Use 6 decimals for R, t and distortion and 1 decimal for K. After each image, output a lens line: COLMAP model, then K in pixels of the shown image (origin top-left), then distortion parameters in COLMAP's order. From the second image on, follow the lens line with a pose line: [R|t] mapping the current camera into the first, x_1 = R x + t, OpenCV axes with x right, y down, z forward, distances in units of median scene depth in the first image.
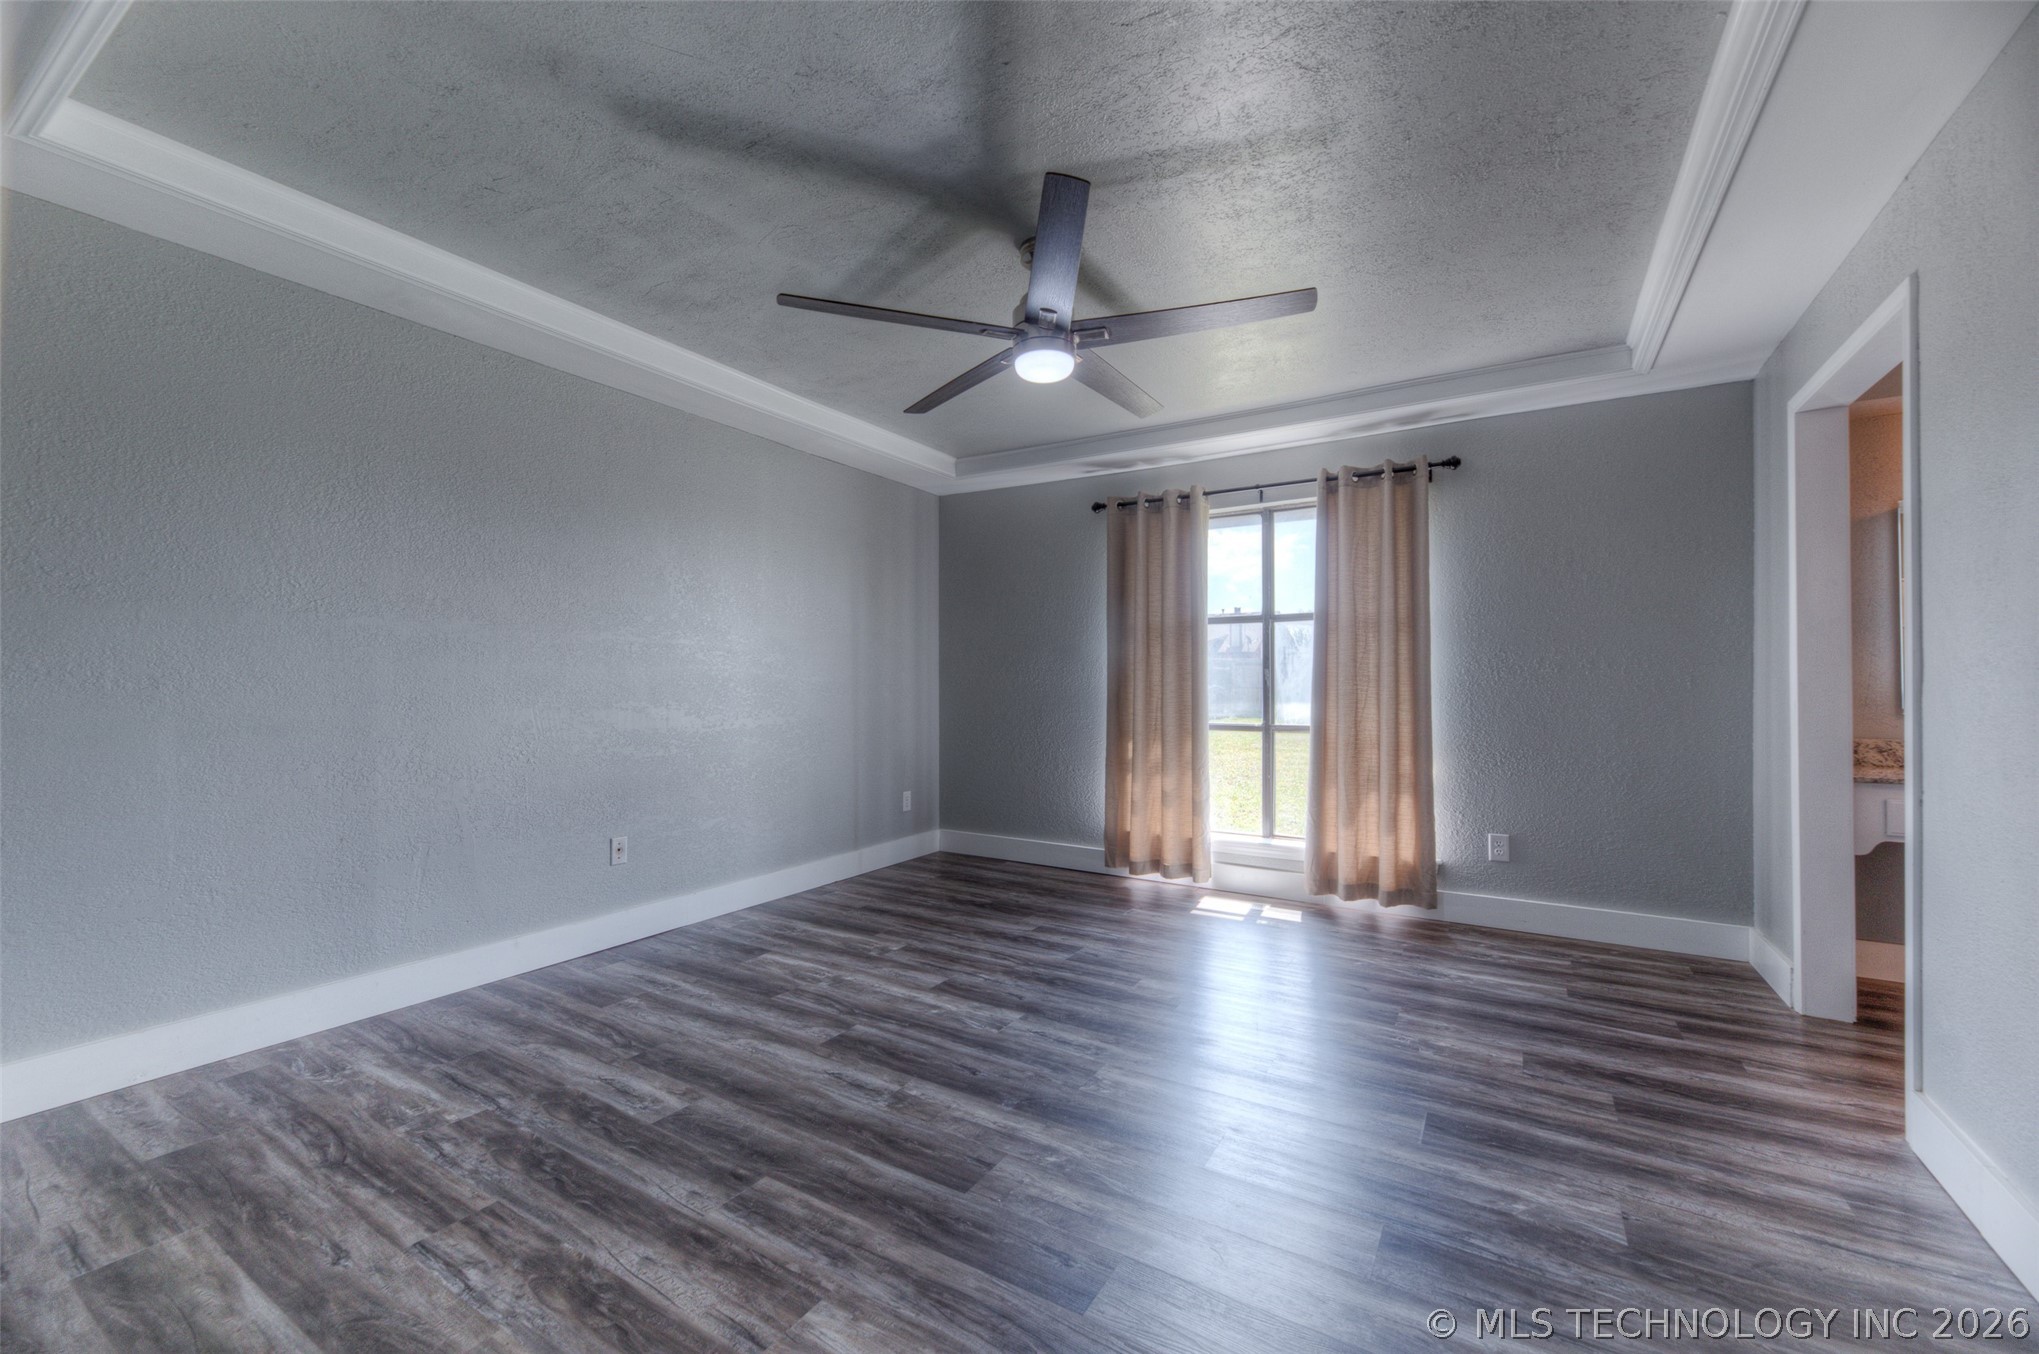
lens RADIAL K [[821.1, 0, 1001.7], [0, 821.1, 687.0], [0, 0, 1]] dist [0.009346, -0.003600]
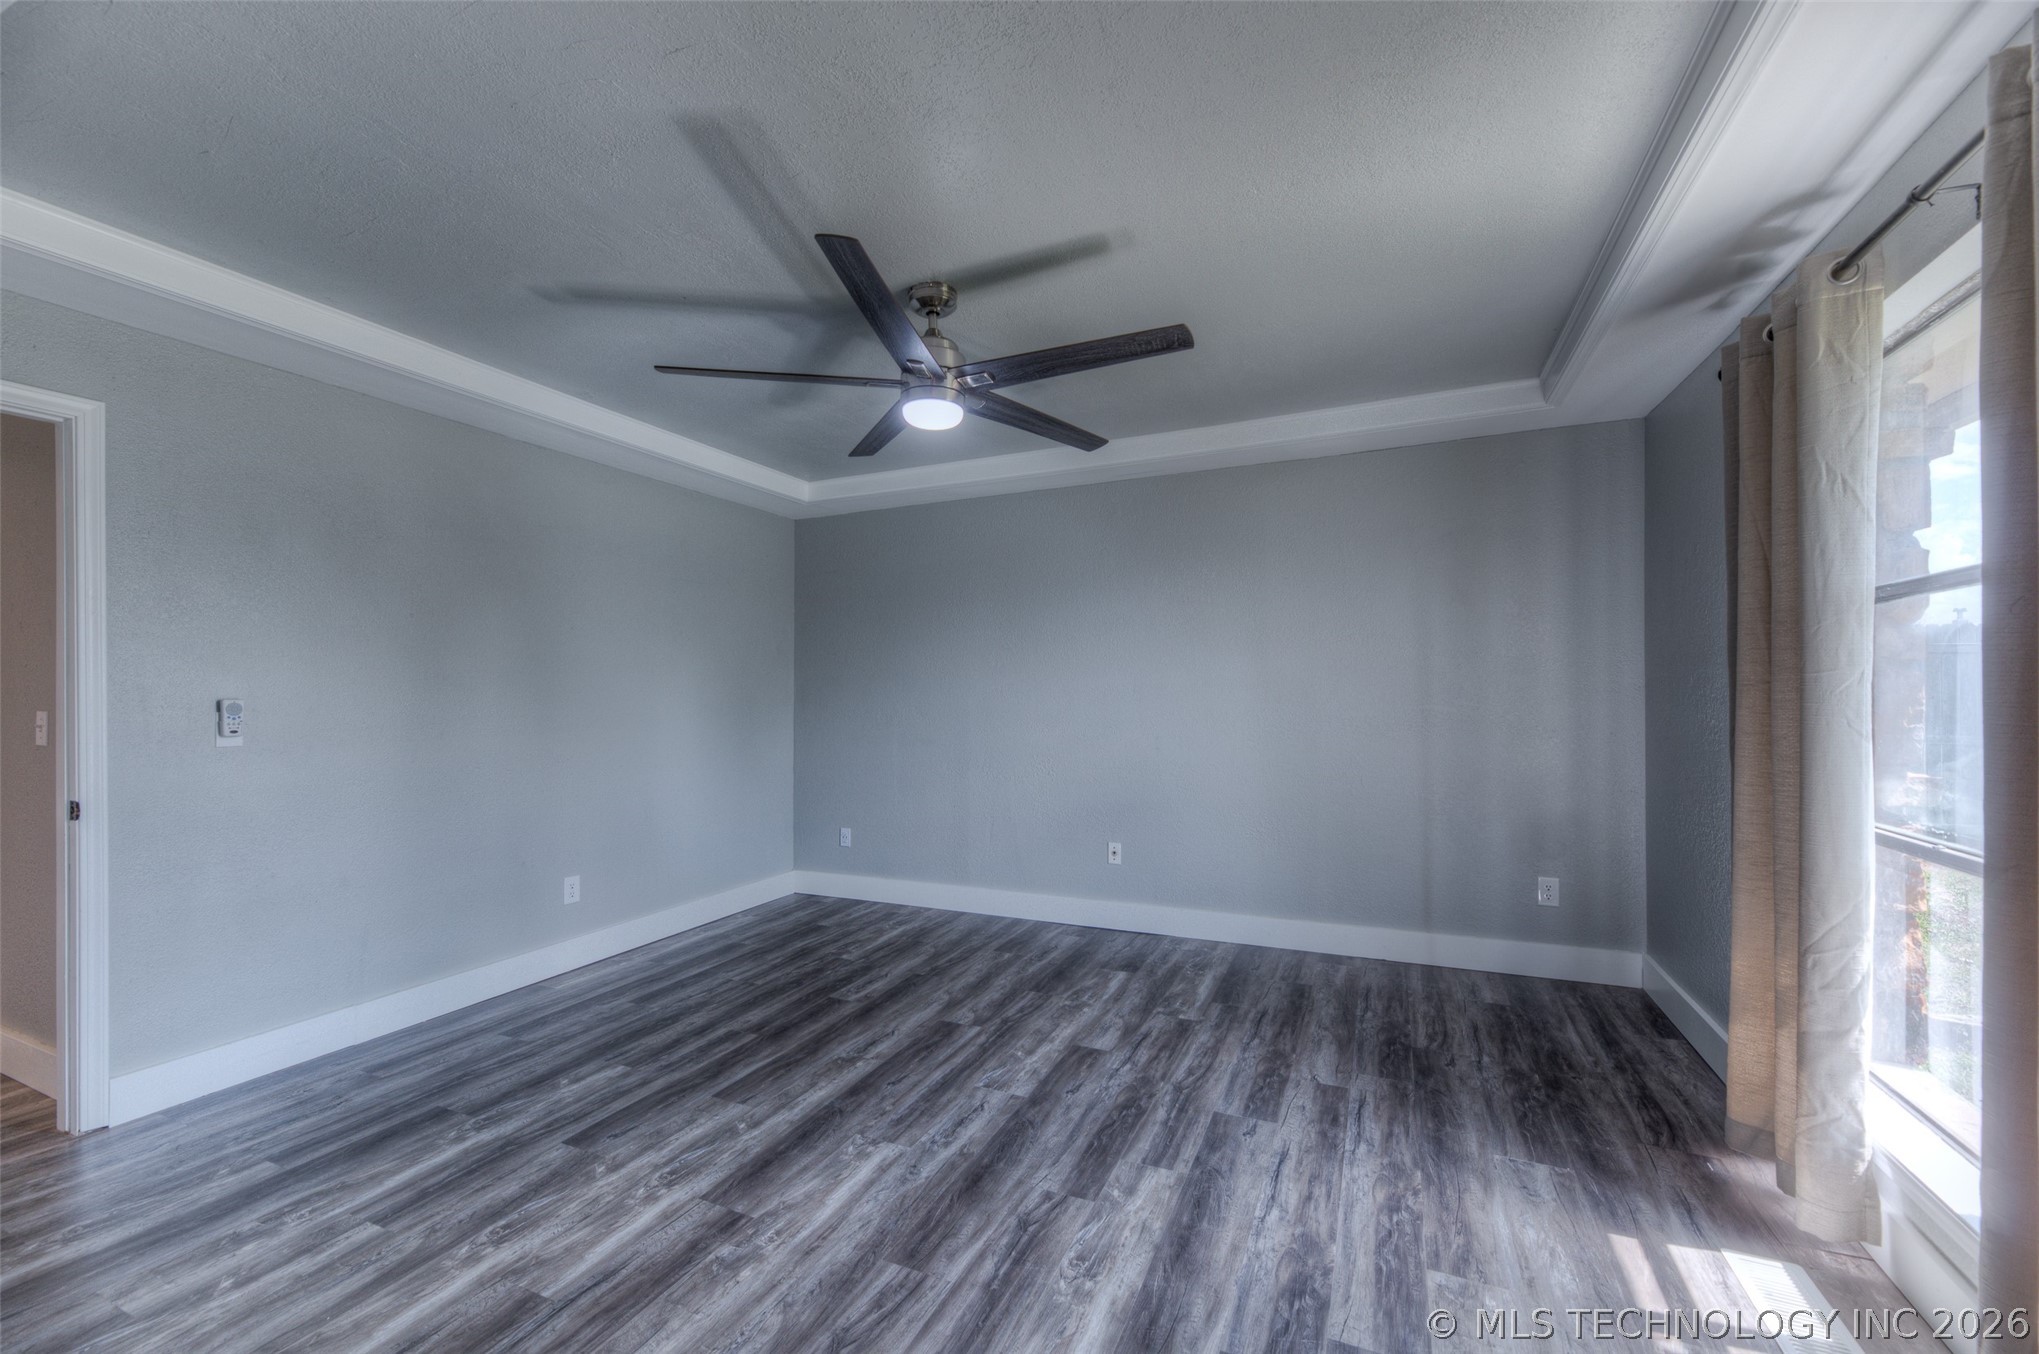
lens RADIAL K [[821.1, 0, 1010.2], [0, 821.1, 682.1], [0, 0, 1]] dist [0.009346, -0.003600]
pose [[0.128180, -0.021781, -0.991512, 0.853574], [0.003134, 0.999763, -0.021558, -0.035232], [0.991746, -0.000345, 0.128218, 0.792792]]
